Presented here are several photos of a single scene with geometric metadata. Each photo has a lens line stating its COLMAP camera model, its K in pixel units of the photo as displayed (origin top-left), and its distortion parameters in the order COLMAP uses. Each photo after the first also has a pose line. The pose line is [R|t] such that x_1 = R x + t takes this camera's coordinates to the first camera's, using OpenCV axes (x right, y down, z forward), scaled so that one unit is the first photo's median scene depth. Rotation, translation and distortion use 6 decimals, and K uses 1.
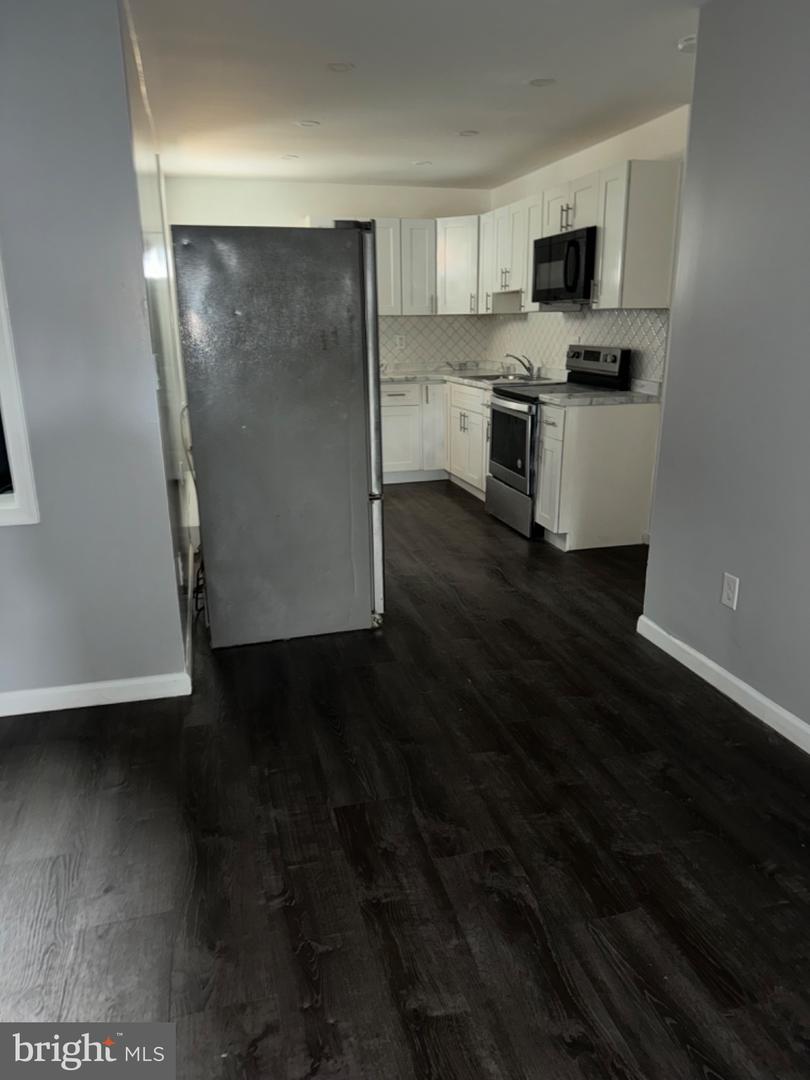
lens RADIAL K [[773.8, 0, 406.2], [0, 773.8, 549.3], [0, 0, 1]] dist [0.081582, -0.006911]
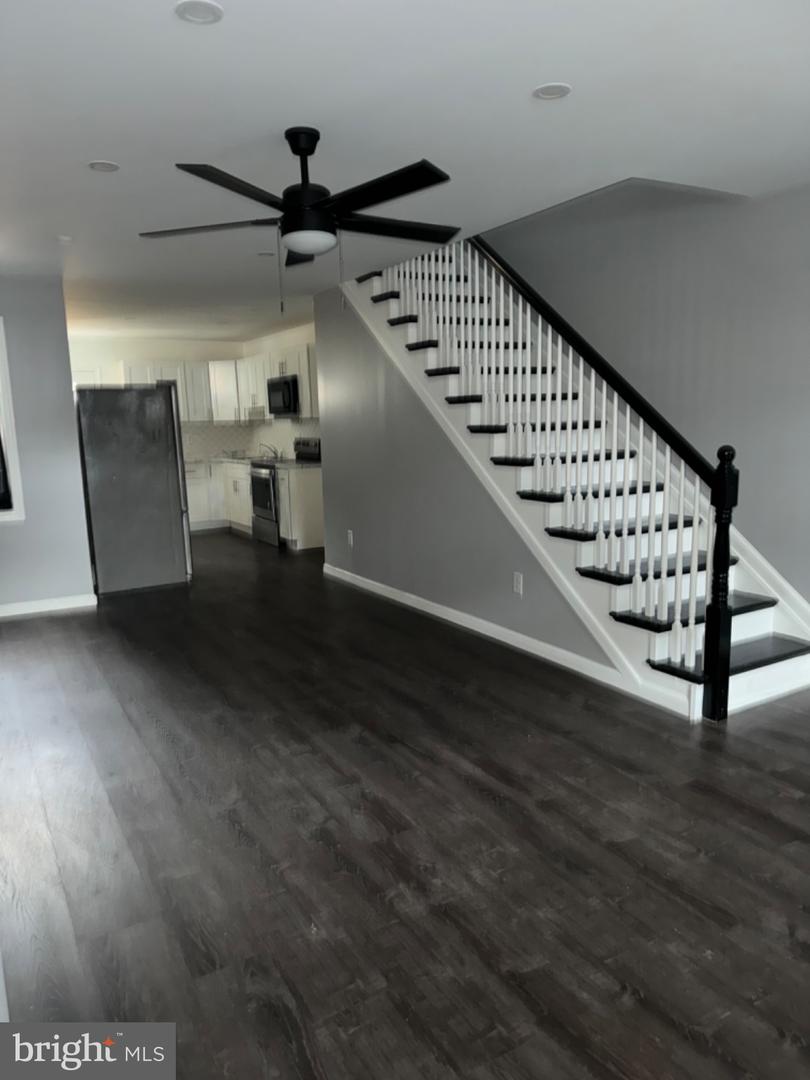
lens RADIAL K [[773.8, 0, 414.7], [0, 773.8, 539.6], [0, 0, 1]] dist [0.081582, -0.006911]
pose [[0.961059, -0.063882, 0.268859, -0.009244], [0.099176, 0.987832, -0.119797, 0.193213], [-0.257934, 0.141796, 0.955701, -0.676140]]
